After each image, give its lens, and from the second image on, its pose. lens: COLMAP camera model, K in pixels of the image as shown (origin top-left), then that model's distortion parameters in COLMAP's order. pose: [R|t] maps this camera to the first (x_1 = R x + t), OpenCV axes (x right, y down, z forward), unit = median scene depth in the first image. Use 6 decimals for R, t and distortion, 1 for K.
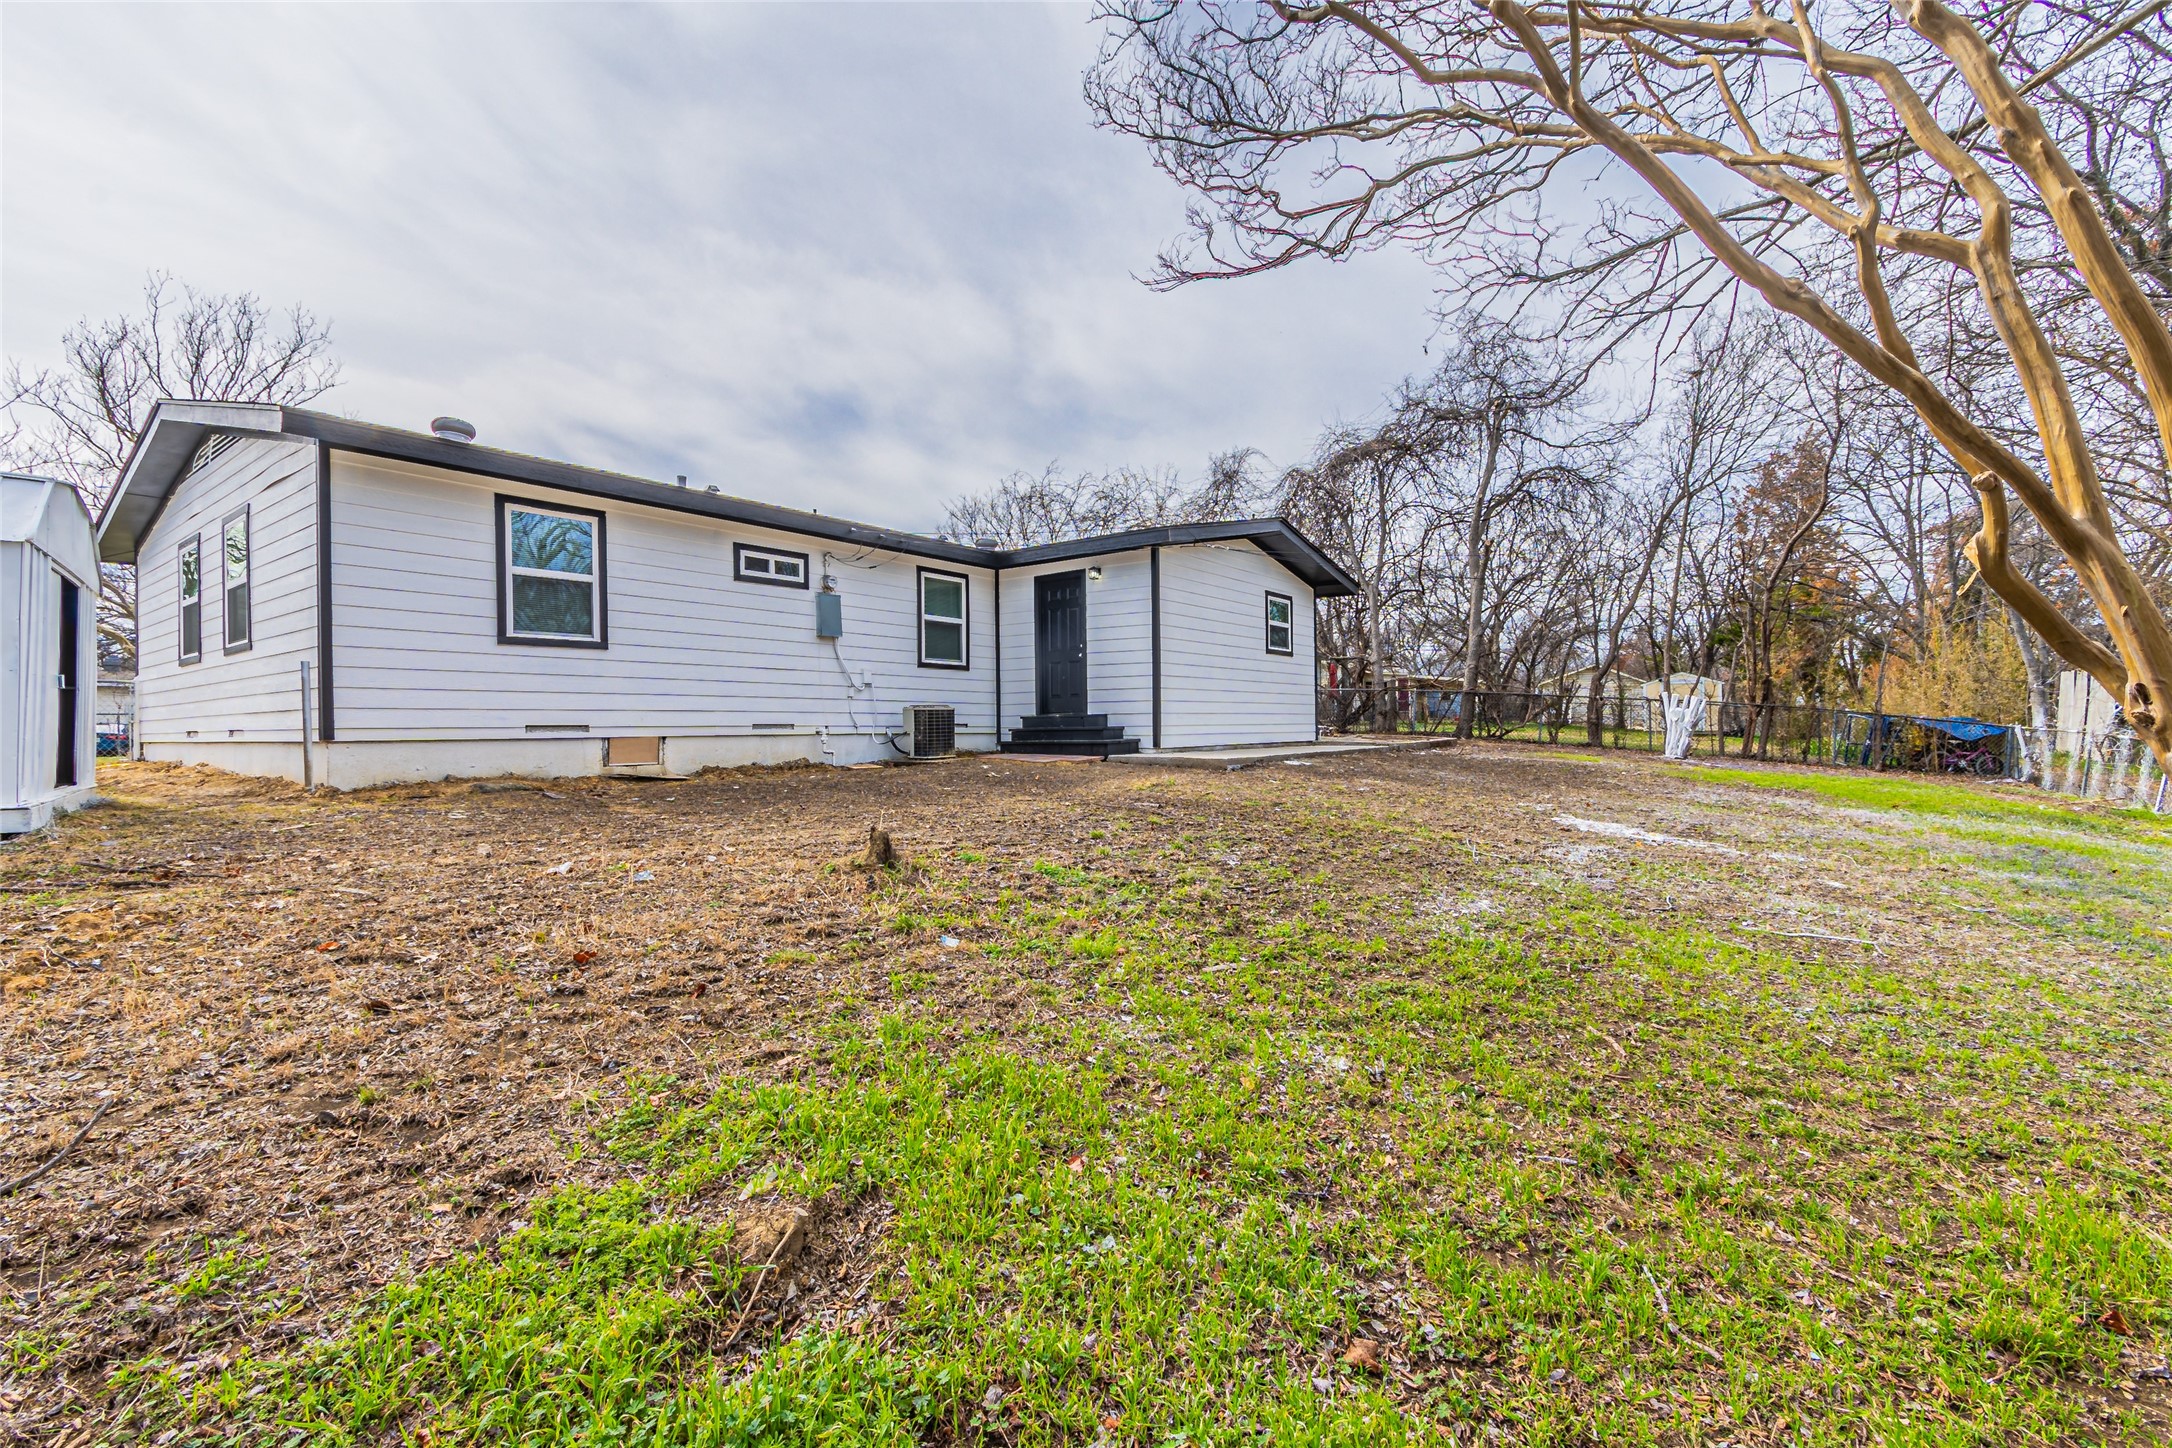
lens RADIAL K [[929.6, 0, 1086.0], [0, 929.6, 724.0], [0, 0, 1]] dist [0.000156, -0.000274]
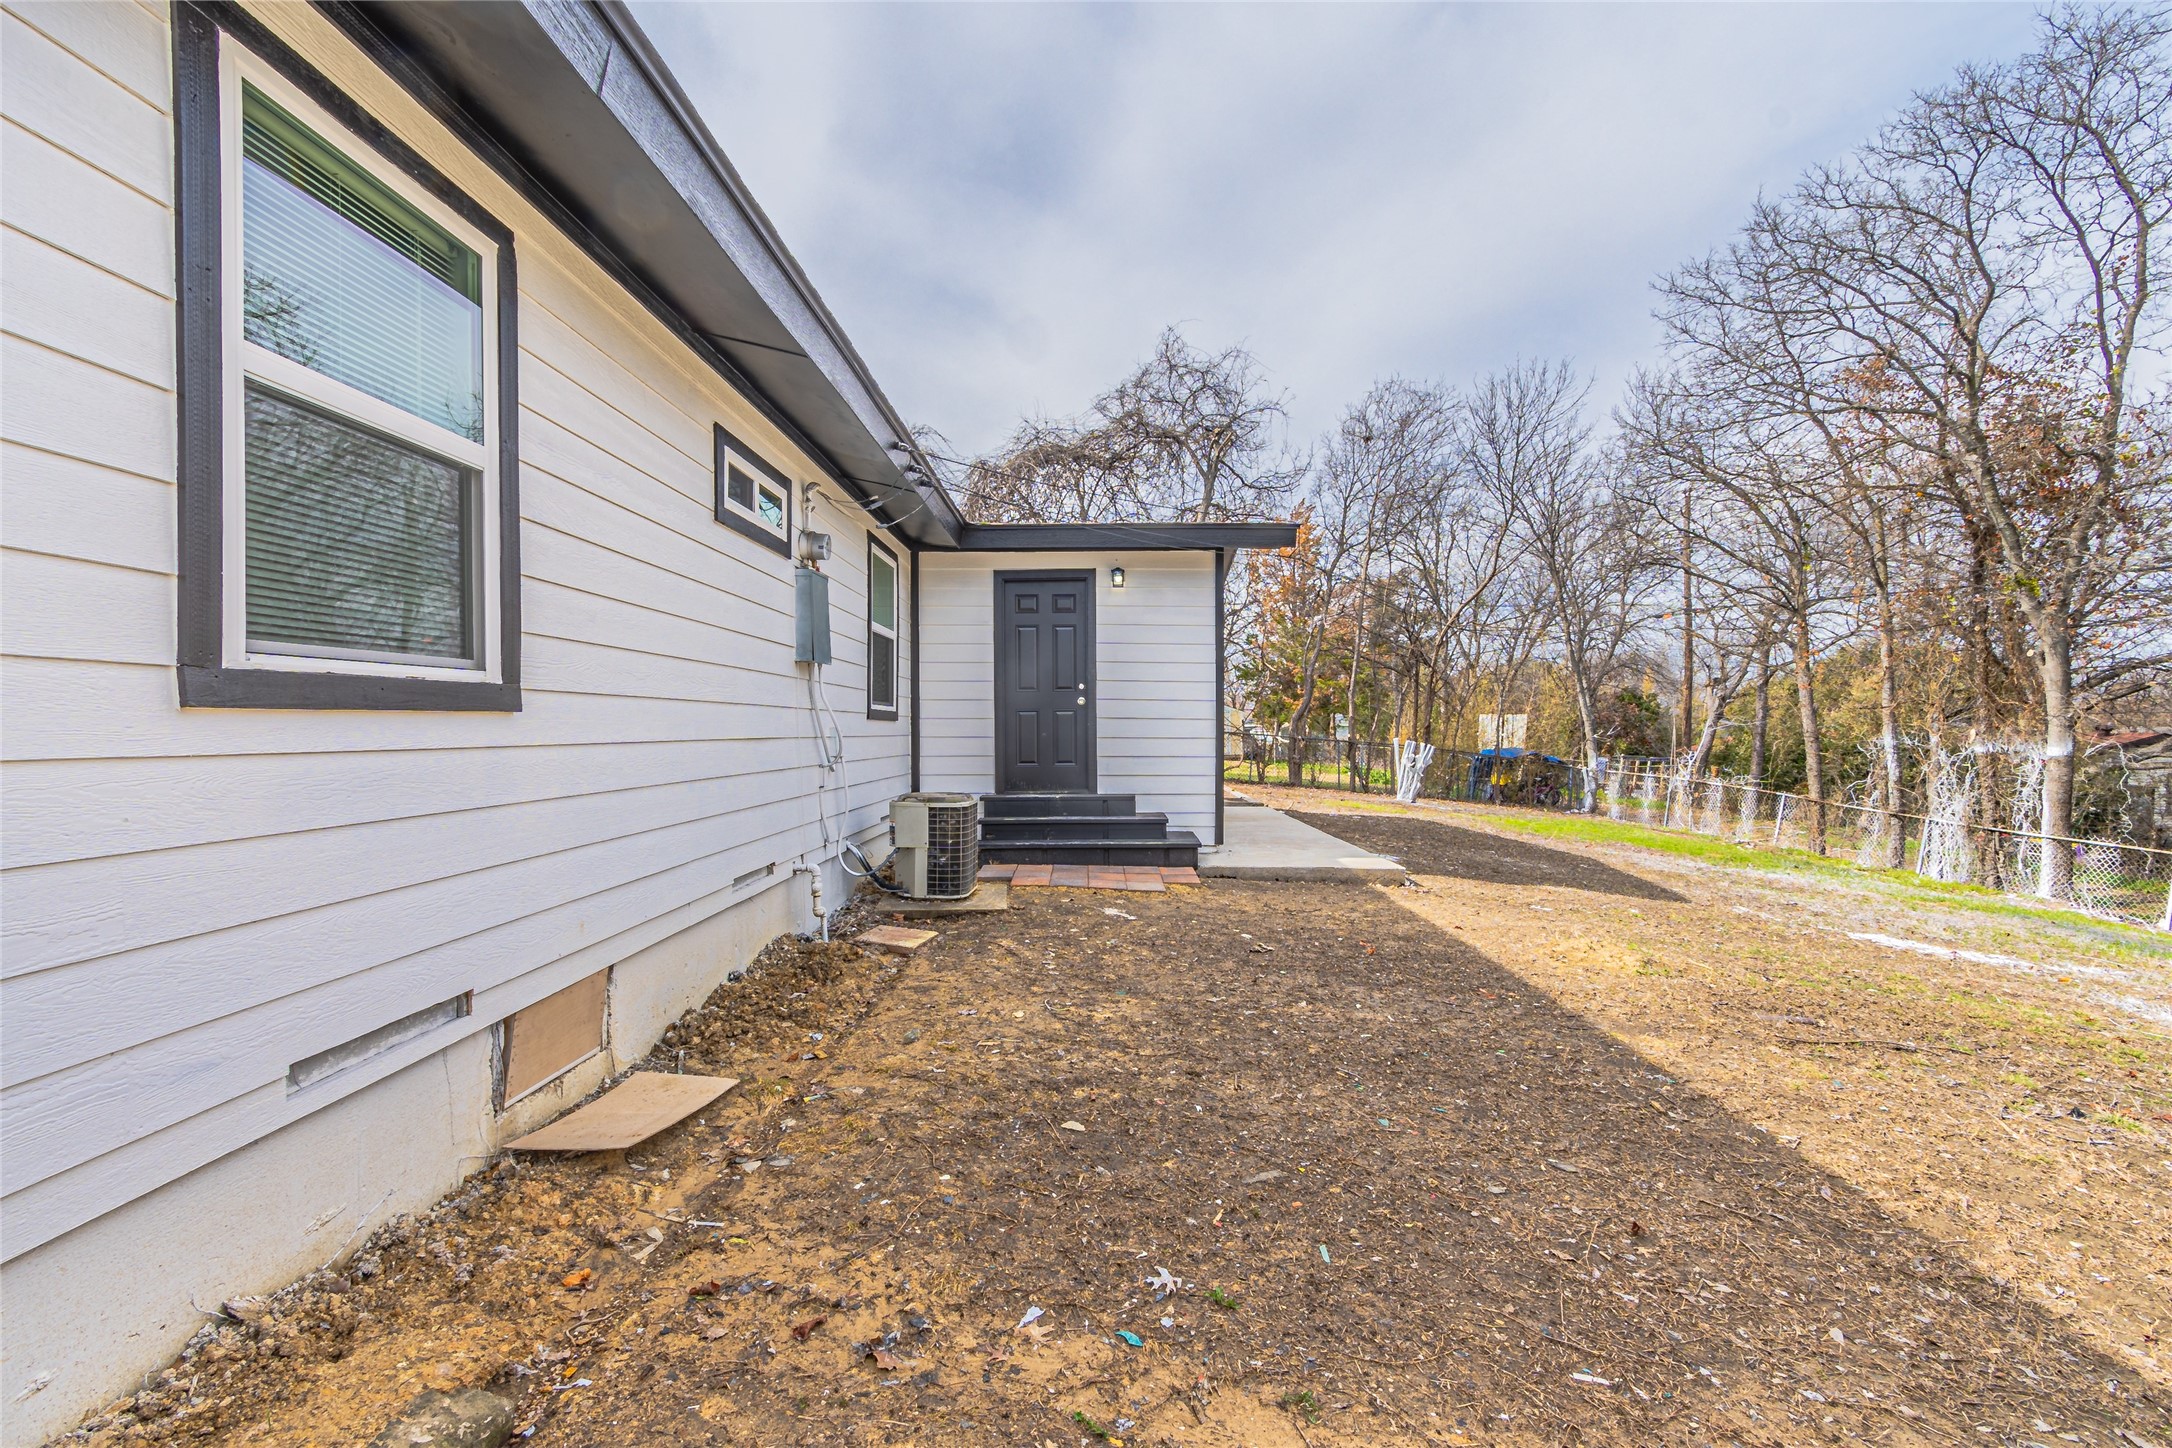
lens RADIAL K [[947.7, 0, 1086.0], [0, 947.7, 724.0], [0, 0, 1]] dist [0.000754, -0.000342]
pose [[0.811701, 0.011222, 0.583966, -0.431424], [-0.008475, 0.999936, -0.007436, -0.059766], [-0.584012, 0.001086, 0.811744, 0.521755]]
